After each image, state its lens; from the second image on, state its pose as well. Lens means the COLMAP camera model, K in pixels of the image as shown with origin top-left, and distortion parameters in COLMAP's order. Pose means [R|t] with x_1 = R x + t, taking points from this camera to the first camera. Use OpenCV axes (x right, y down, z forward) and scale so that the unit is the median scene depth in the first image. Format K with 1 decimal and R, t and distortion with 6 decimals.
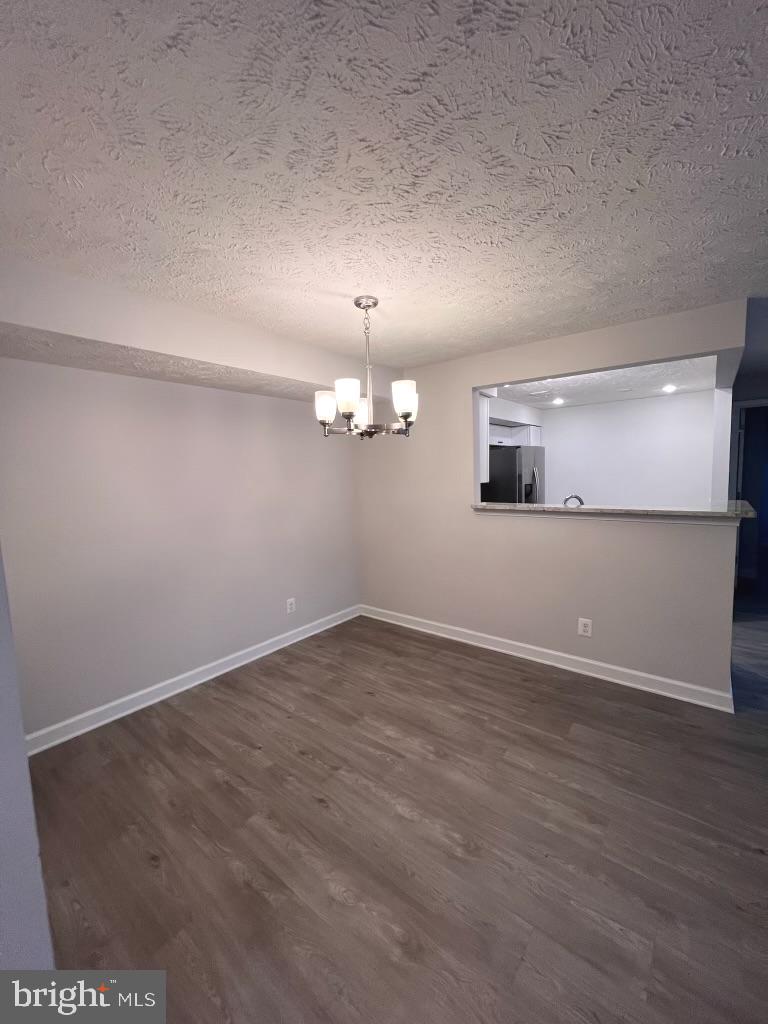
lens RADIAL K [[411.4, 0, 382.6], [0, 411.4, 510.8], [0, 0, 1]] dist [-0.001330, 0.000753]
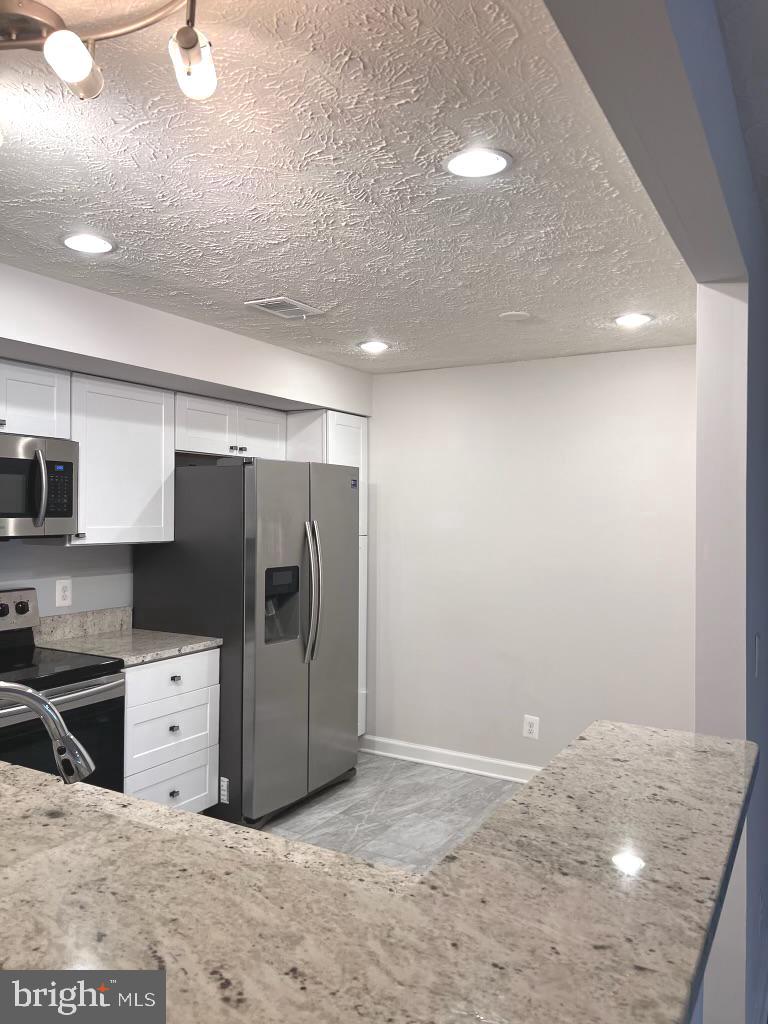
lens RADIAL K [[773.8, 0, 380.5], [0, 773.8, 515.4], [0, 0, 1]] dist [0.045878, -0.050265]
pose [[0.987281, 0.041733, 0.153412, 0.333256], [-0.027456, 0.995191, -0.094030, -0.049818], [-0.156598, 0.088622, 0.983678, 0.330452]]
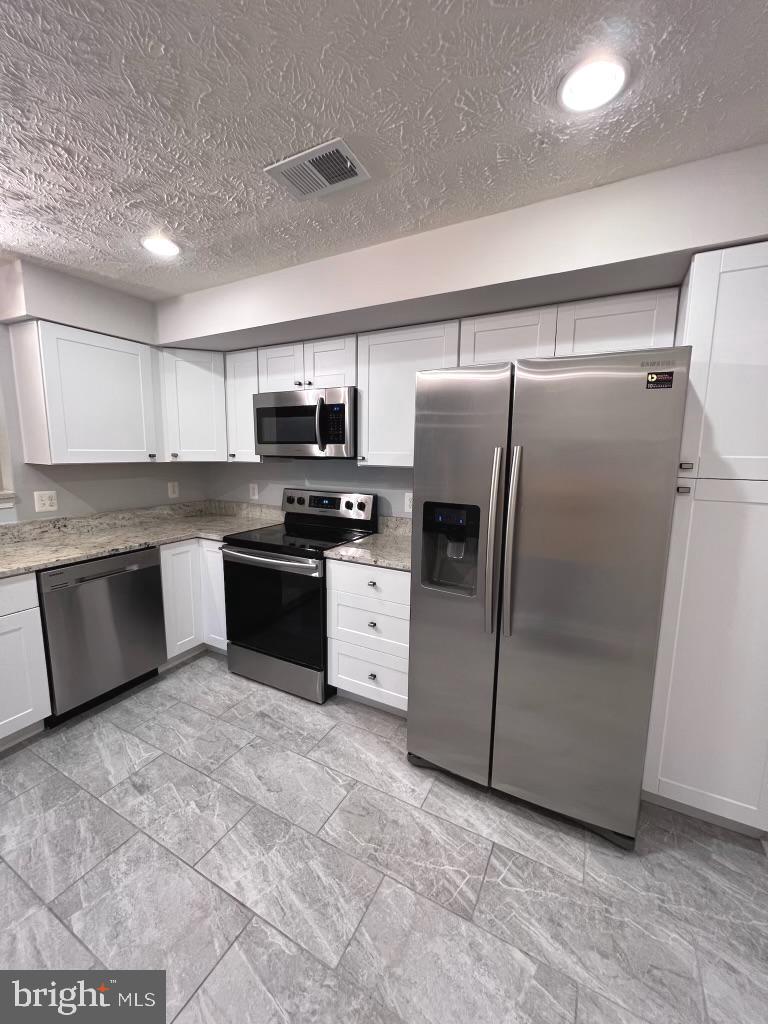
lens RADIAL K [[411.4, 0, 383.3], [0, 411.4, 511.3], [0, 0, 1]] dist [-0.001330, 0.000753]
pose [[0.190116, 0.178361, -0.965424, 0.620659], [-0.113538, 0.980755, 0.158835, -0.100159], [0.975174, 0.079415, 0.206708, 0.887804]]
